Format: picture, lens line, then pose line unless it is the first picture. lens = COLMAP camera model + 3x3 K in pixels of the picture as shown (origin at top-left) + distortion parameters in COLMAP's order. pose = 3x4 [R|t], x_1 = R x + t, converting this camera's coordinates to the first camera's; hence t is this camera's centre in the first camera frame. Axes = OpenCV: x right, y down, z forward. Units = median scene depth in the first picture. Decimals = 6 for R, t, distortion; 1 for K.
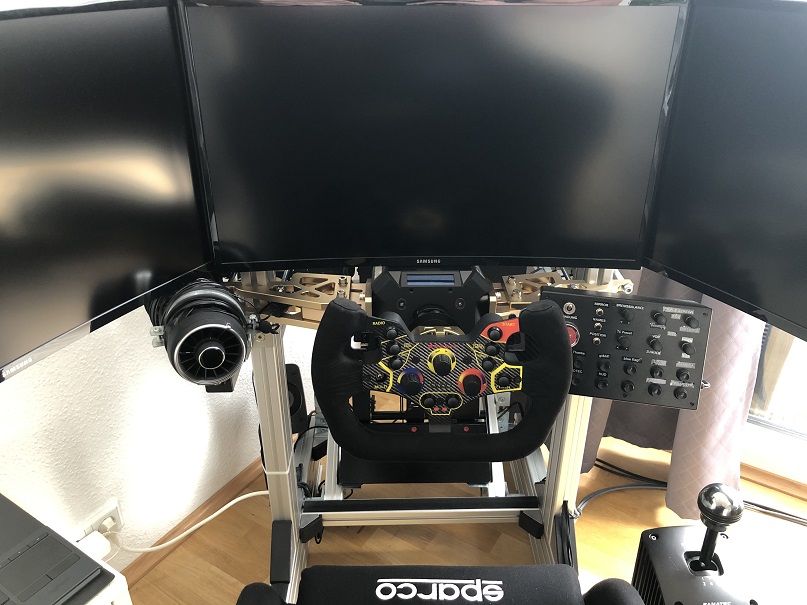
lens RADIAL K [[665.2, 0, 402.6], [0, 665.2, 301.6], [0, 0, 1]] dist [0.007089, 0.013542]
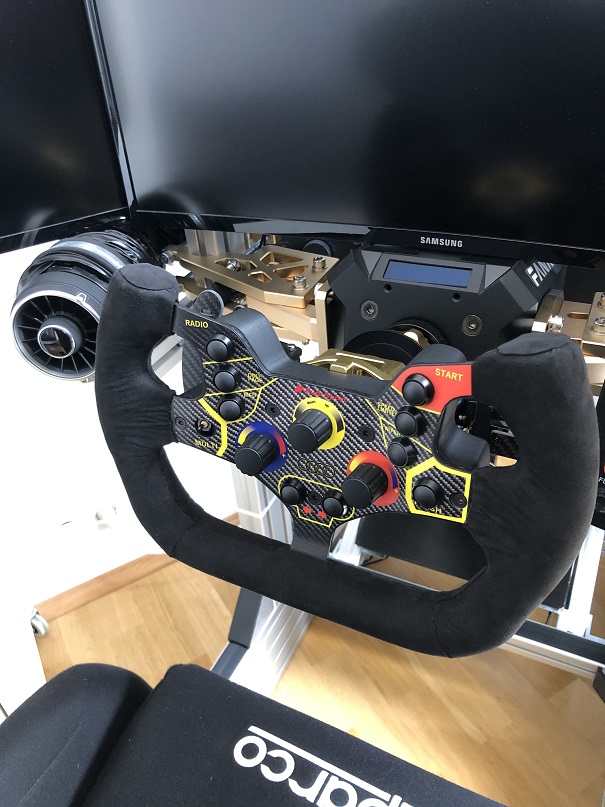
lens RADIAL K [[665.2, 0, 302.9], [0, 665.2, 405.6], [0, 0, 1]] dist [0.007089, 0.013542]
pose [[0.884620, 0.207769, -0.417468, 0.252556], [-0.148953, 0.974254, 0.169242, -0.004900], [0.441883, -0.087532, 0.892792, 0.555758]]
